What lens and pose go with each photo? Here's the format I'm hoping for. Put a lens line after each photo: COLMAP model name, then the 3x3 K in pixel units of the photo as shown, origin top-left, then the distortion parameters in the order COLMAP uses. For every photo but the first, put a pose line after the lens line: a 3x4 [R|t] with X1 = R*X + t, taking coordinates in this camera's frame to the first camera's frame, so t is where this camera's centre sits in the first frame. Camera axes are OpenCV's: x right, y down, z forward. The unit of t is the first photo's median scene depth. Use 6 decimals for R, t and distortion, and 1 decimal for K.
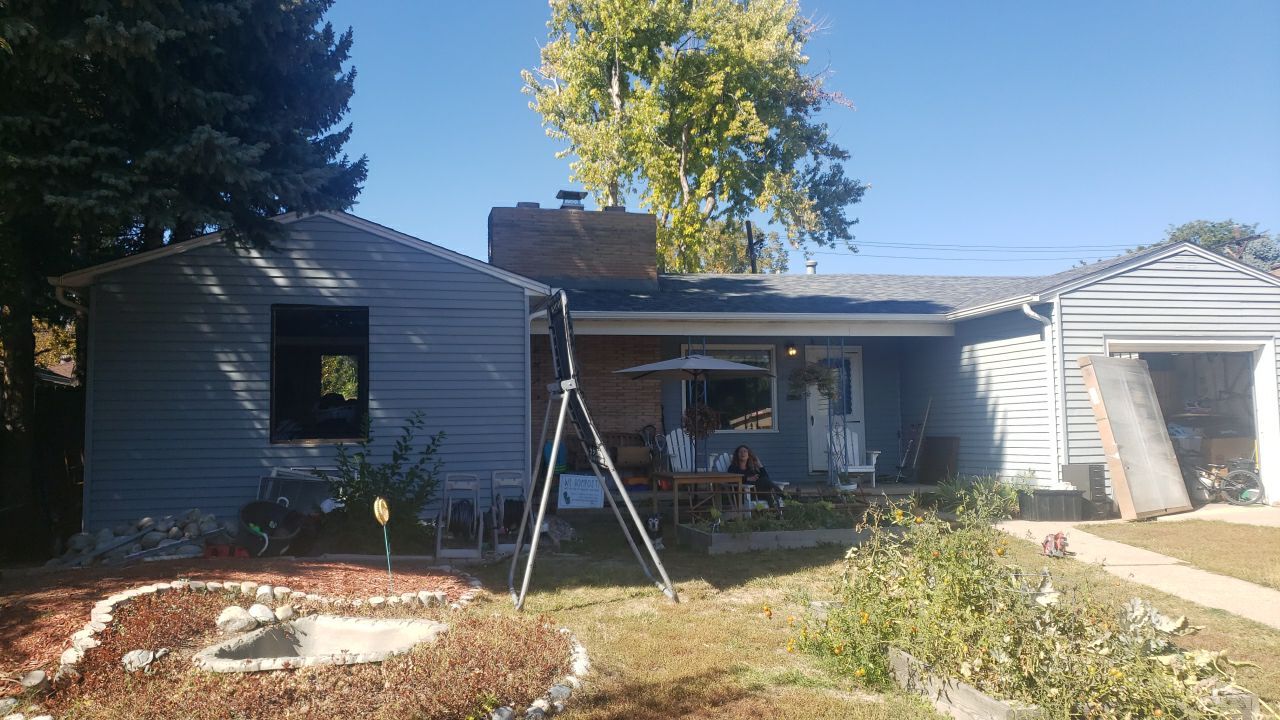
lens RADIAL K [[985.0, 0, 634.8], [0, 985.0, 366.8], [0, 0, 1]] dist [0.005854, -0.005216]
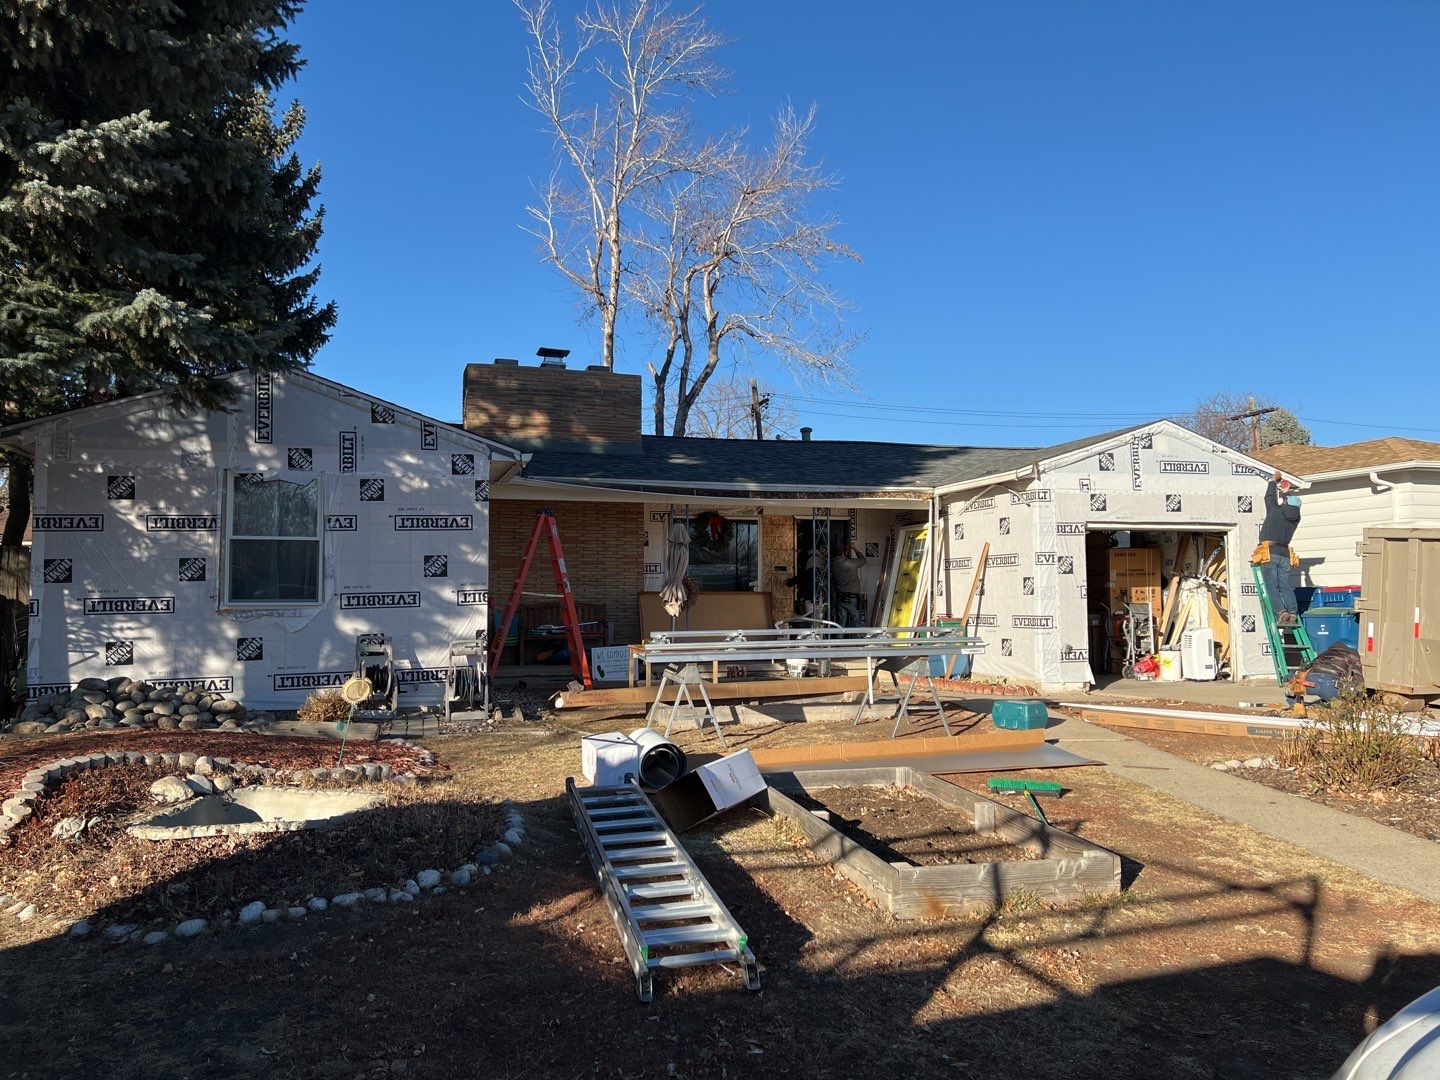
lens RADIAL K [[1069.1, 0, 710.6], [0, 1069.1, 539.3], [0, 0, 1]] dist [0.024471, -0.016402]
pose [[0.997726, 0.017643, 0.065051, 0.052093], [-0.018279, 0.999791, 0.009198, -0.014392], [-0.064875, -0.010367, 0.997840, -0.097165]]
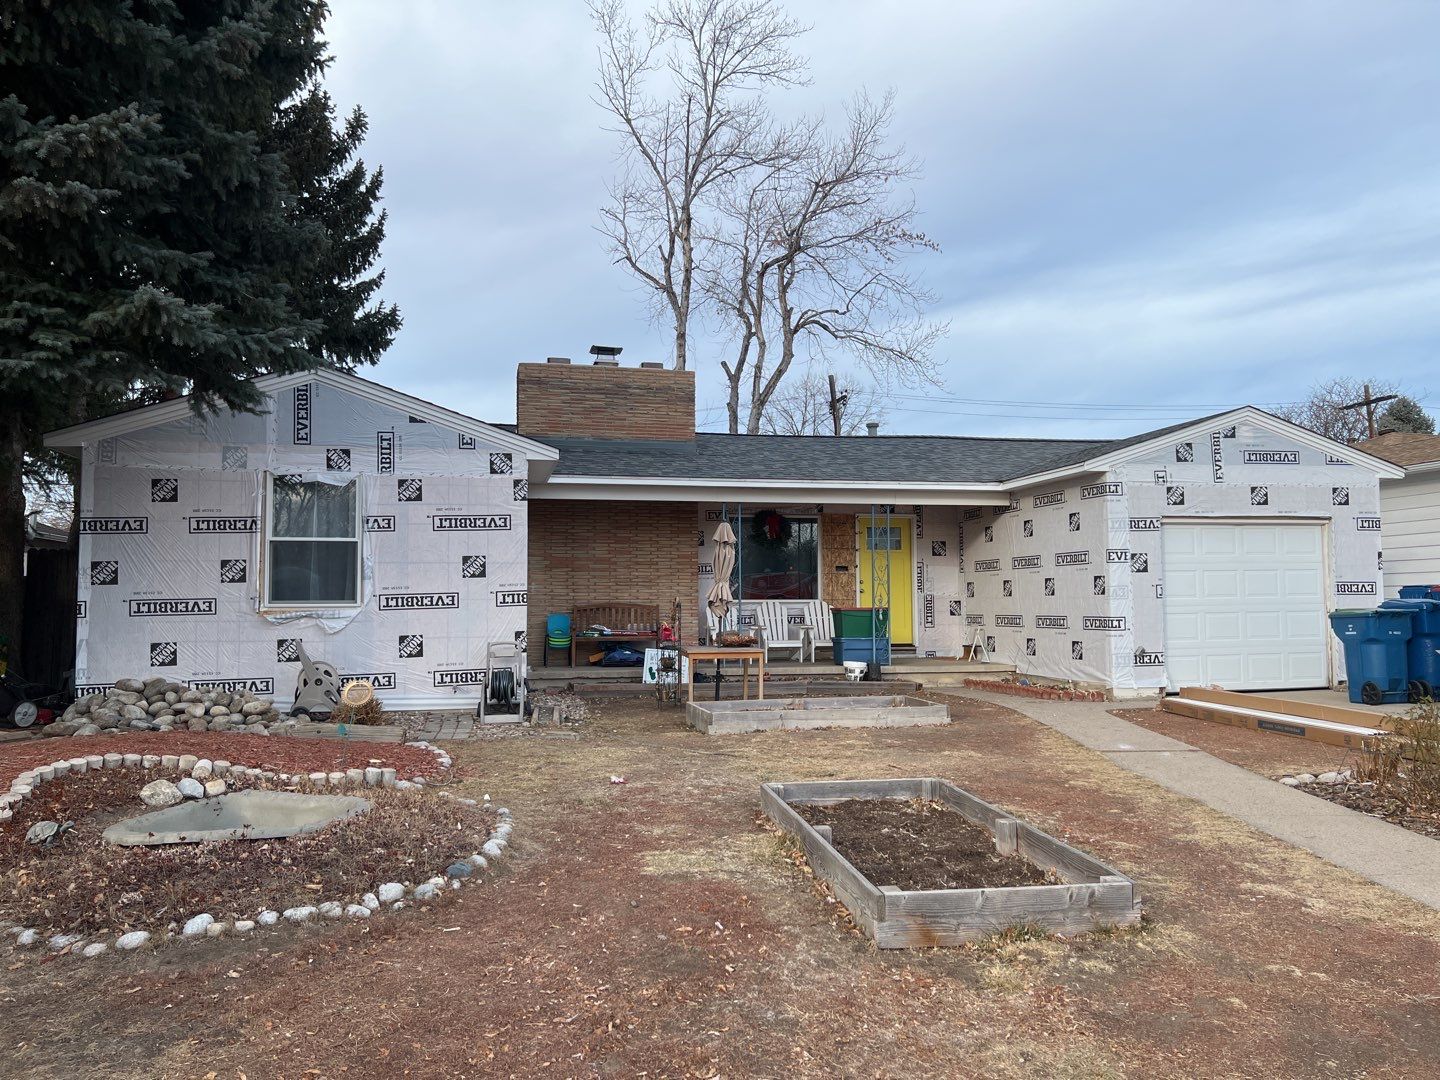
lens RADIAL K [[1072.4, 0, 711.3], [0, 1072.4, 546.8], [0, 0, 1]] dist [0.026888, -0.026768]
pose [[0.999721, 0.010839, -0.020976, 0.131216], [-0.010507, 0.999819, 0.015848, -0.010096], [0.021144, -0.015623, 0.999654, -0.047641]]
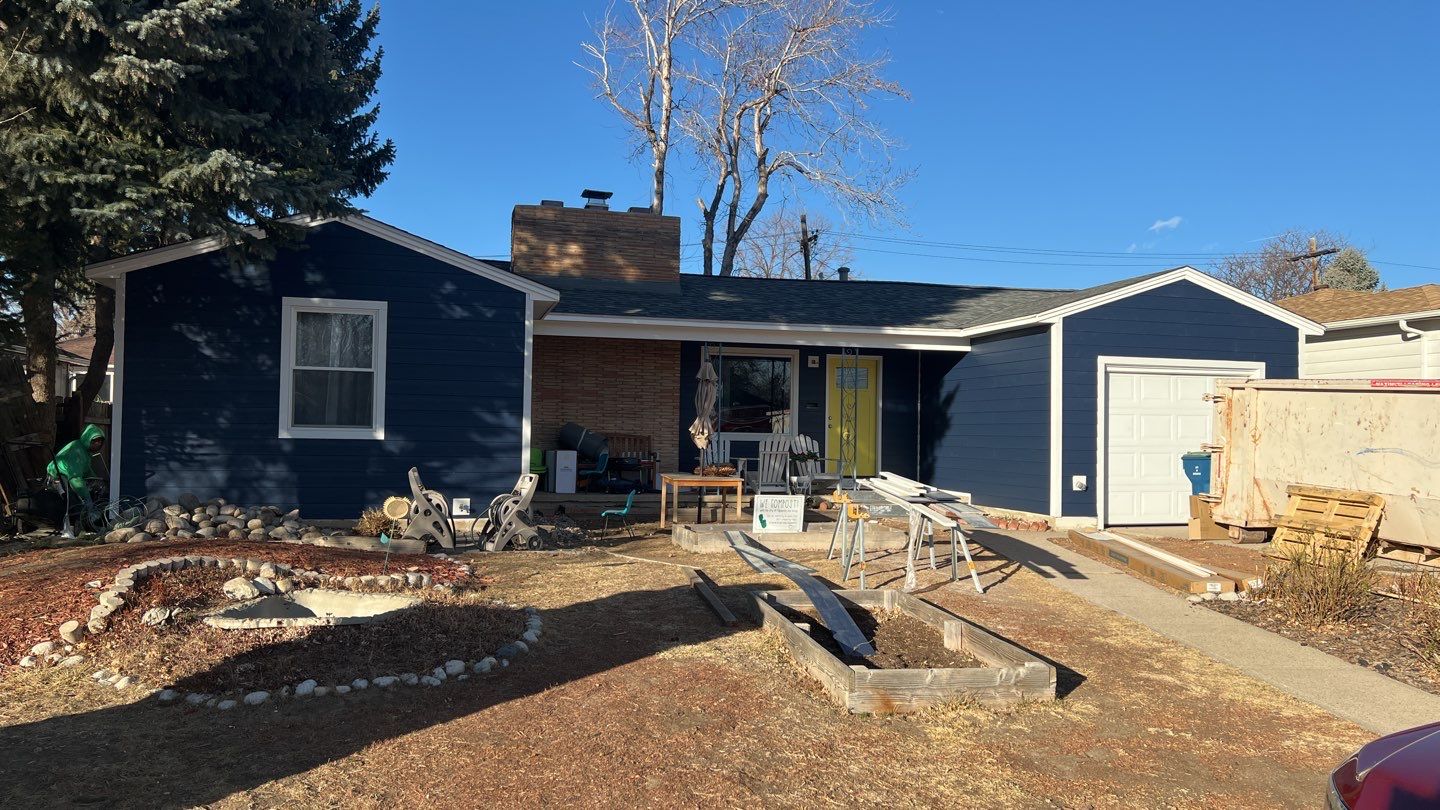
lens RADIAL K [[1073.3, 0, 714.0], [0, 1073.3, 404.4], [0, 0, 1]] dist [0.023990, -0.001776]
pose [[0.999293, 0.034110, 0.015805, 0.097509], [-0.034735, 0.998553, 0.041058, -0.024860], [-0.014381, -0.041578, 0.999032, -0.208589]]
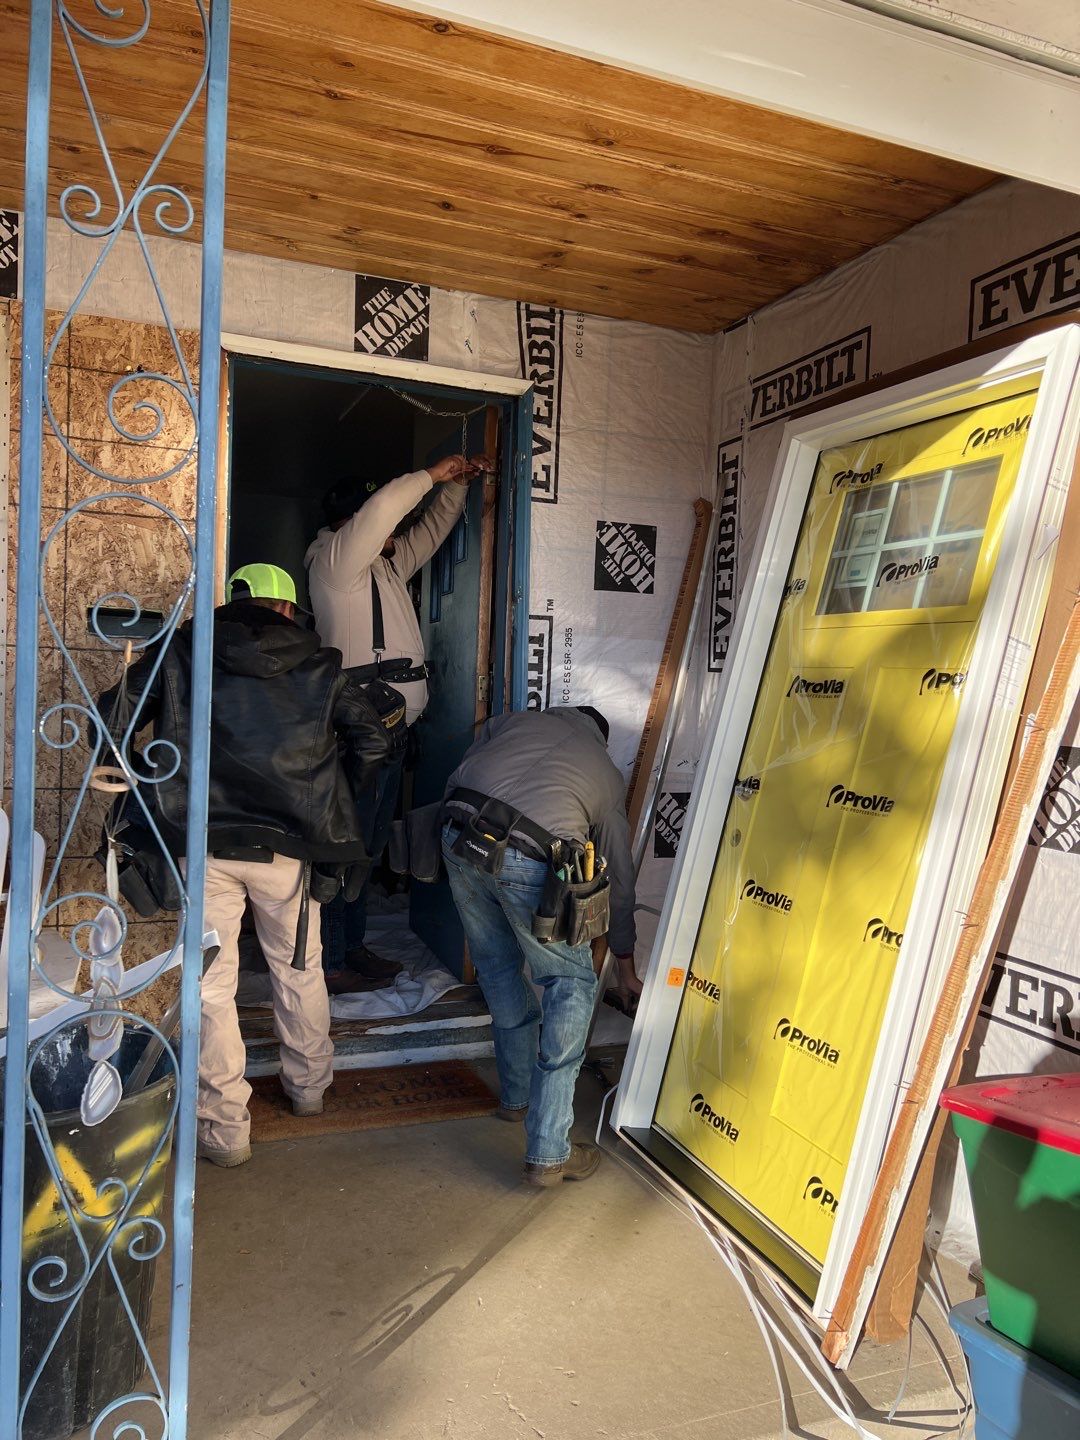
lens RADIAL K [[1072.4, 0, 537.1], [0, 1072.4, 725.7], [0, 0, 1]] dist [0.026888, -0.026768]
pose [[0.987089, 0.050595, 0.151970, 0.448851], [-0.068635, 0.990885, 0.115910, 0.047800], [-0.144720, -0.124844, 0.981565, 1.739284]]
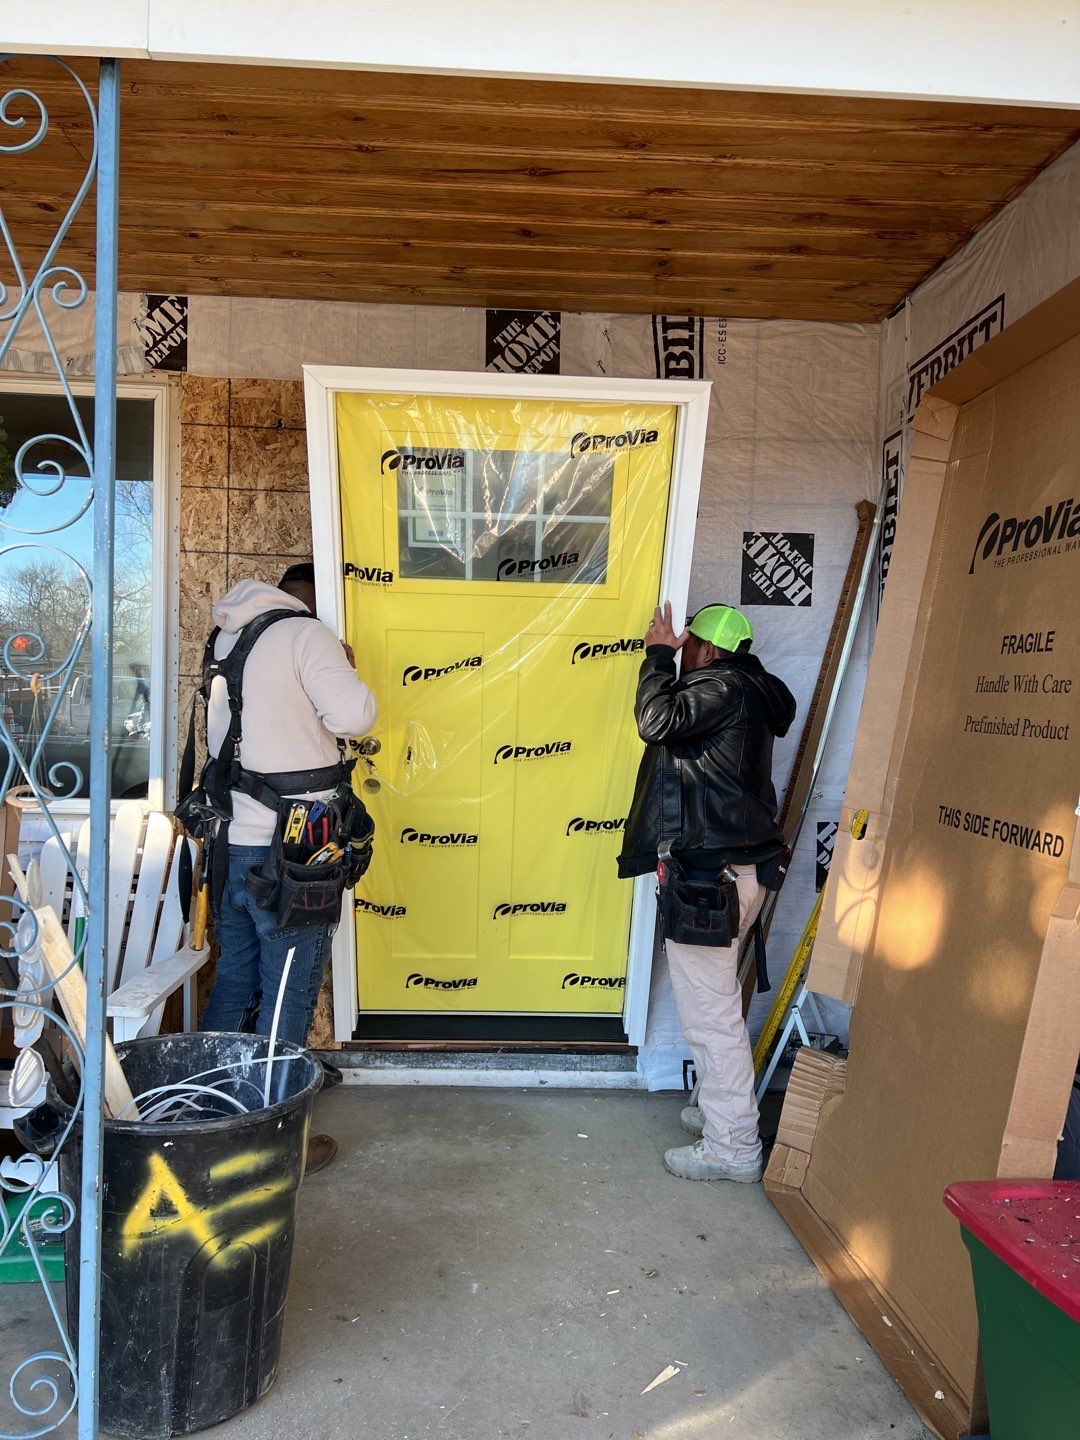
lens RADIAL K [[1072.4, 0, 542.2], [0, 1072.4, 724.1], [0, 0, 1]] dist [0.026888, -0.026768]
pose [[0.982337, 0.050724, -0.180116, 0.553207], [-0.030442, 0.993056, 0.113636, 0.042045], [0.184629, -0.106146, 0.977059, 1.747755]]
